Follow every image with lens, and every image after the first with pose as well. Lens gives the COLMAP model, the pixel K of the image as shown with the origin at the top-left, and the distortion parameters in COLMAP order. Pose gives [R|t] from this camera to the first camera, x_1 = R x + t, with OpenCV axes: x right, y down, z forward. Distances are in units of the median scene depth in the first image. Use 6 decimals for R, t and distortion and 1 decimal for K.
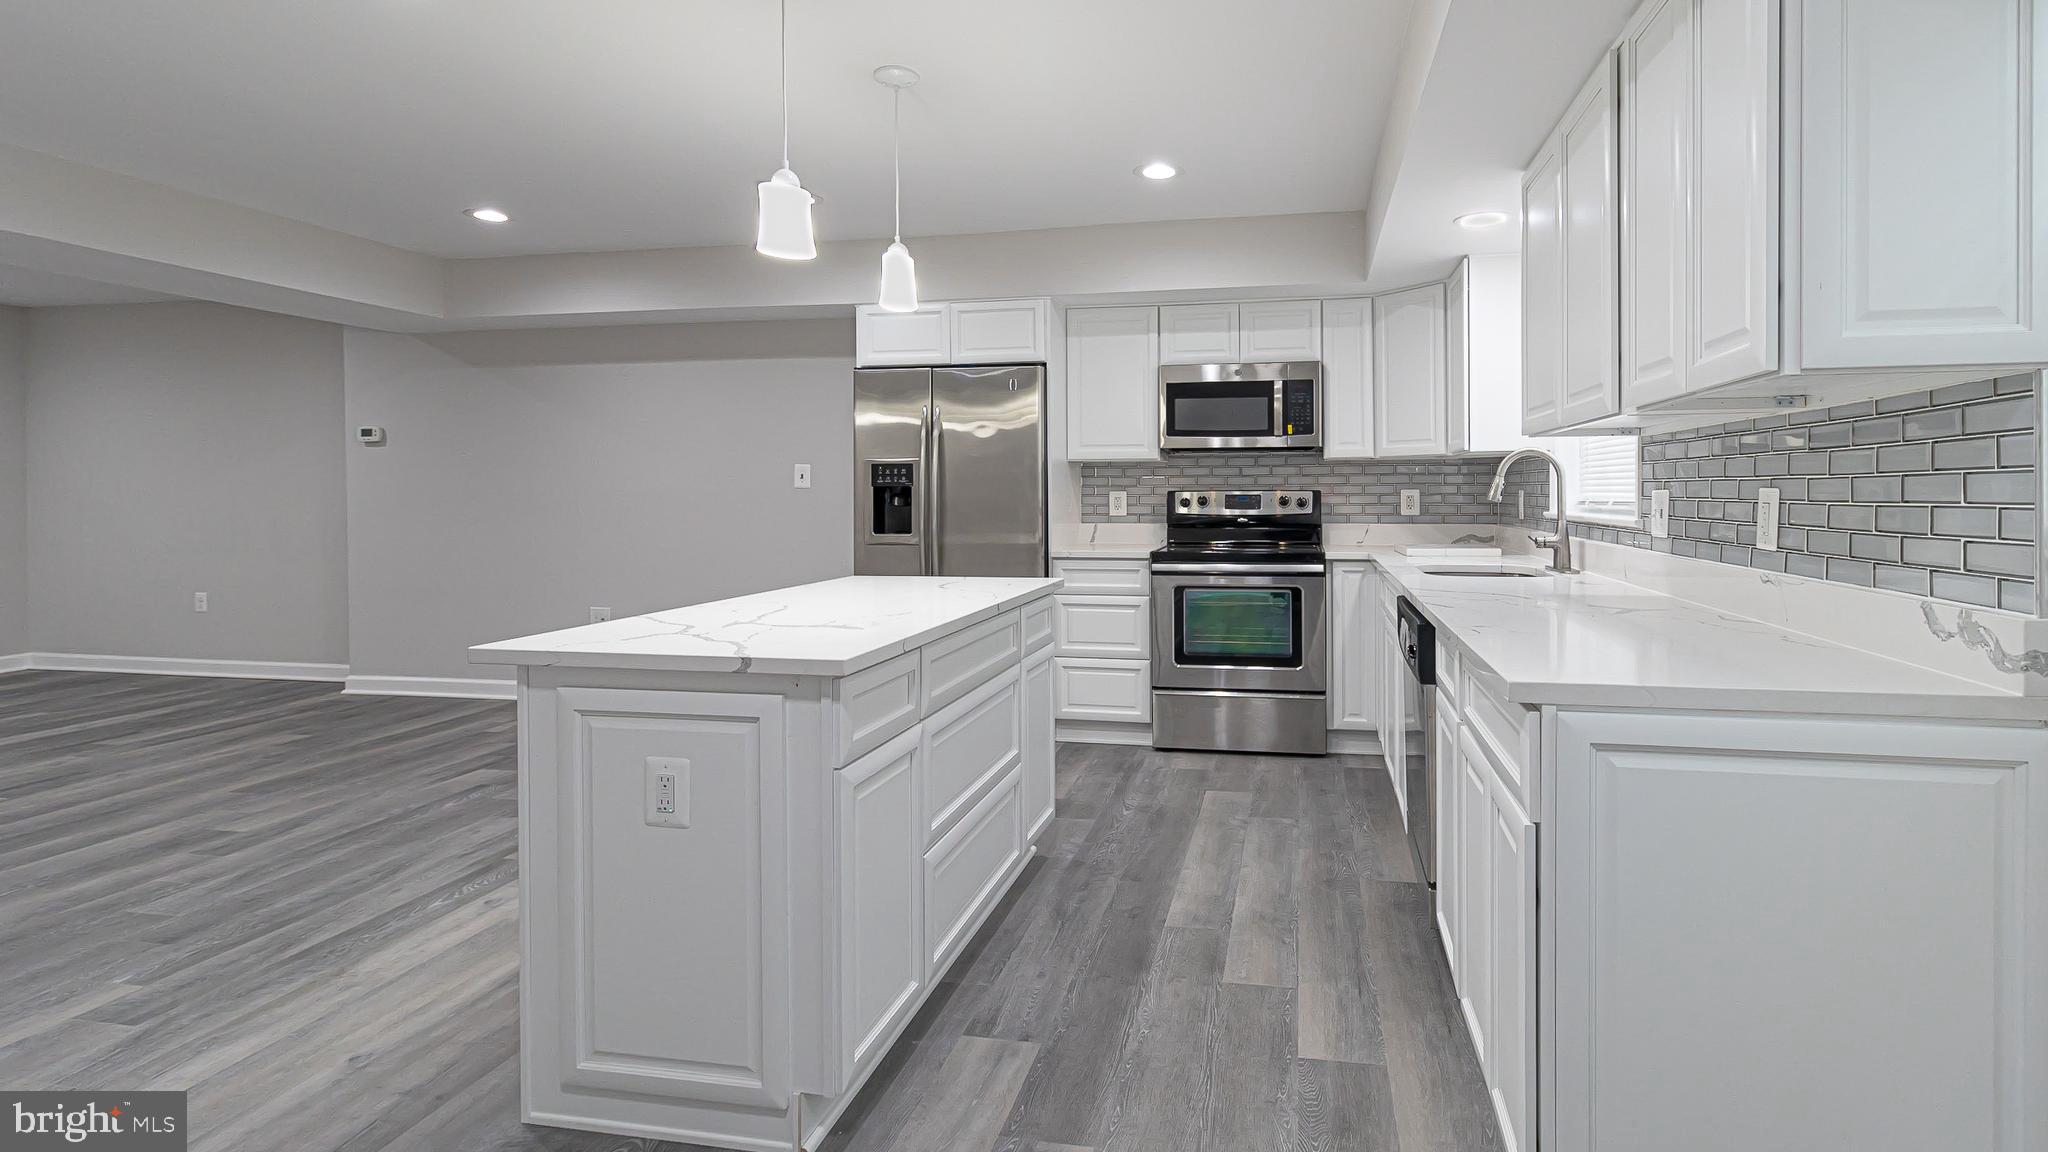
lens RADIAL K [[1011.9, 0, 1079.9], [0, 1011.9, 492.2], [0, 0, 1]] dist [-0.010104, 0.003150]
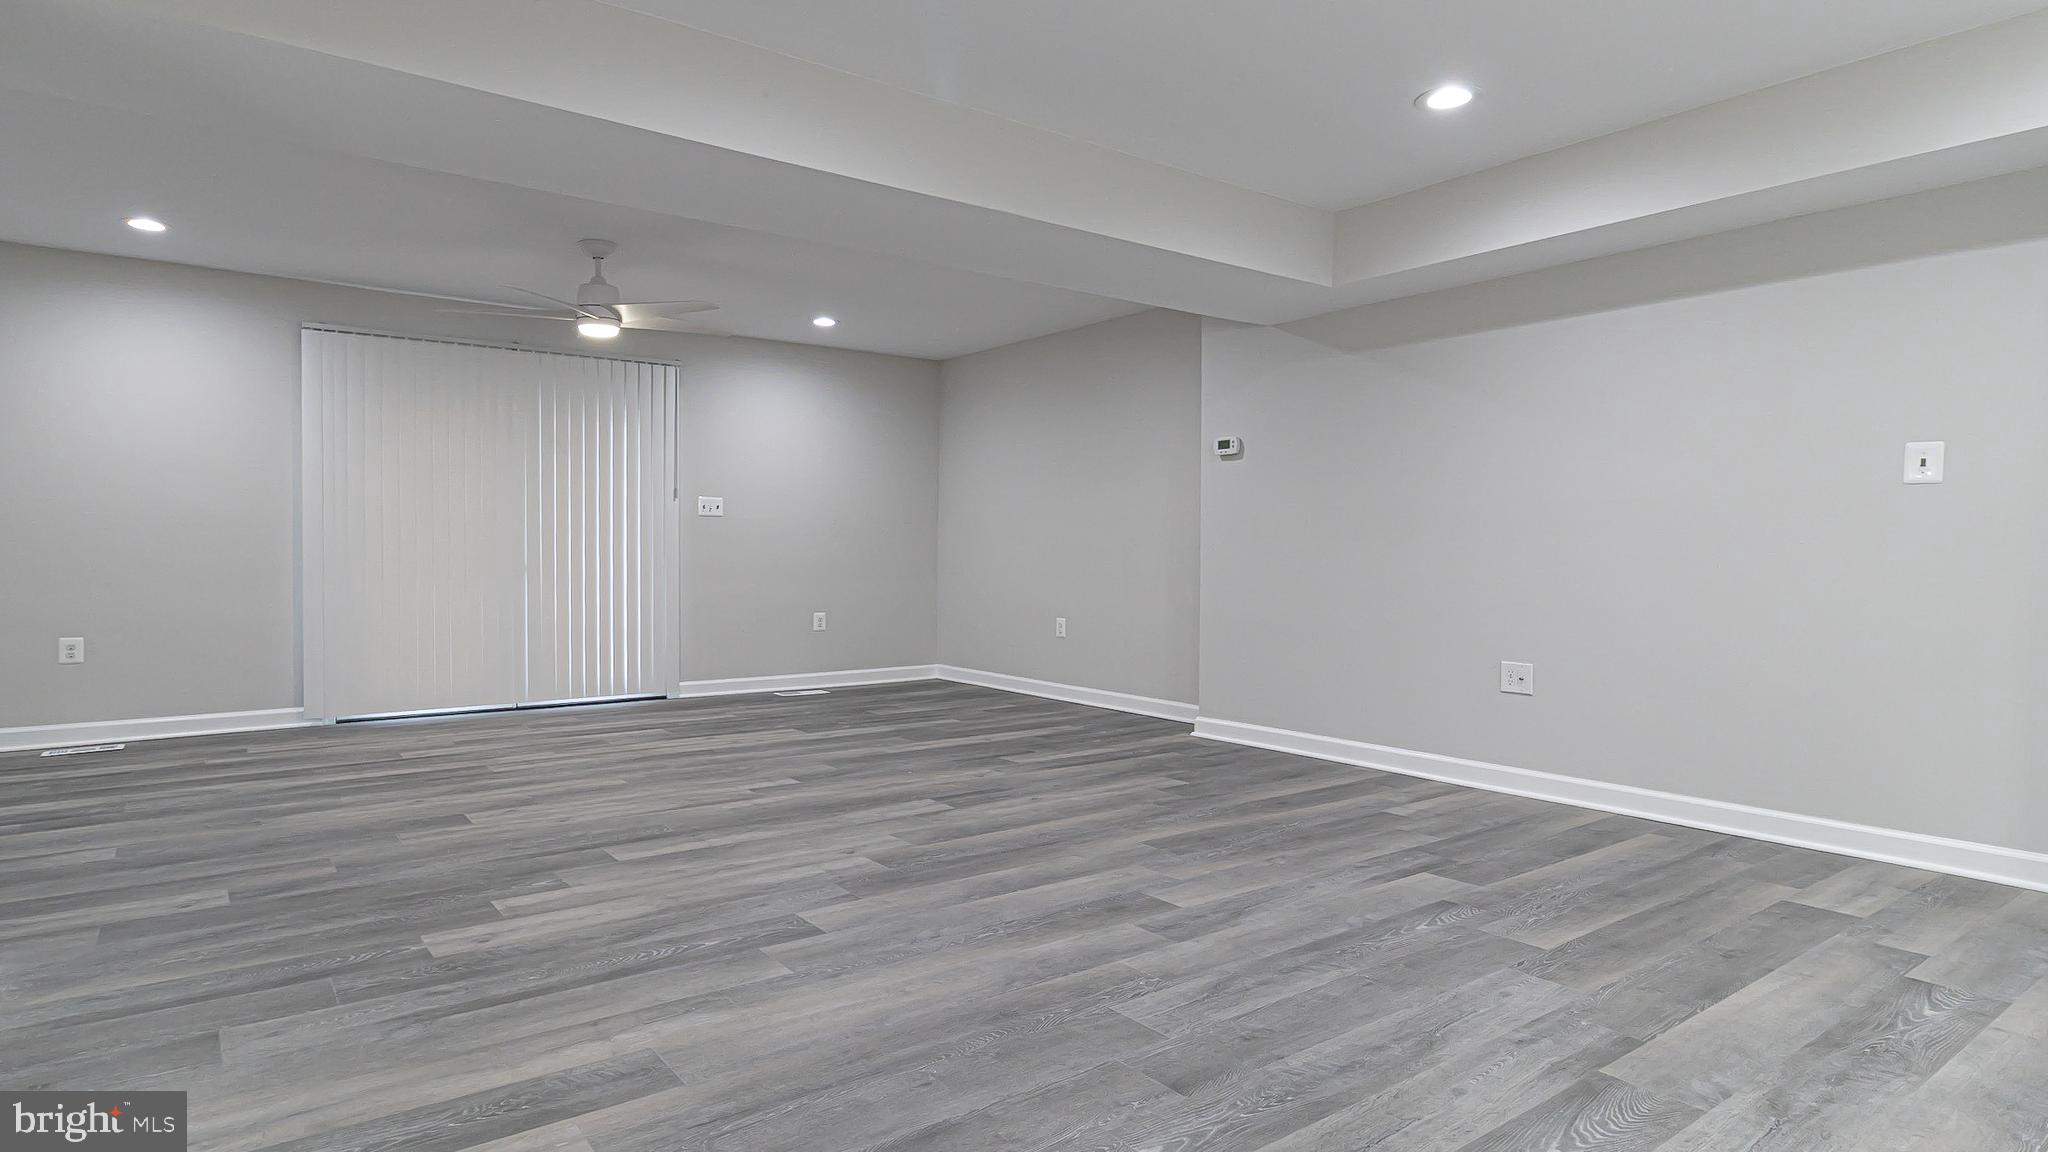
lens RADIAL K [[1059.5, 0, 964.8], [0, 1059.5, 551.7], [0, 0, 1]] dist [-0.002284, -0.000485]
pose [[0.729688, 0.006285, -0.683751, -0.300726], [-0.007624, 0.999970, 0.001055, 0.045189], [0.683738, 0.004443, 0.729714, 0.211541]]
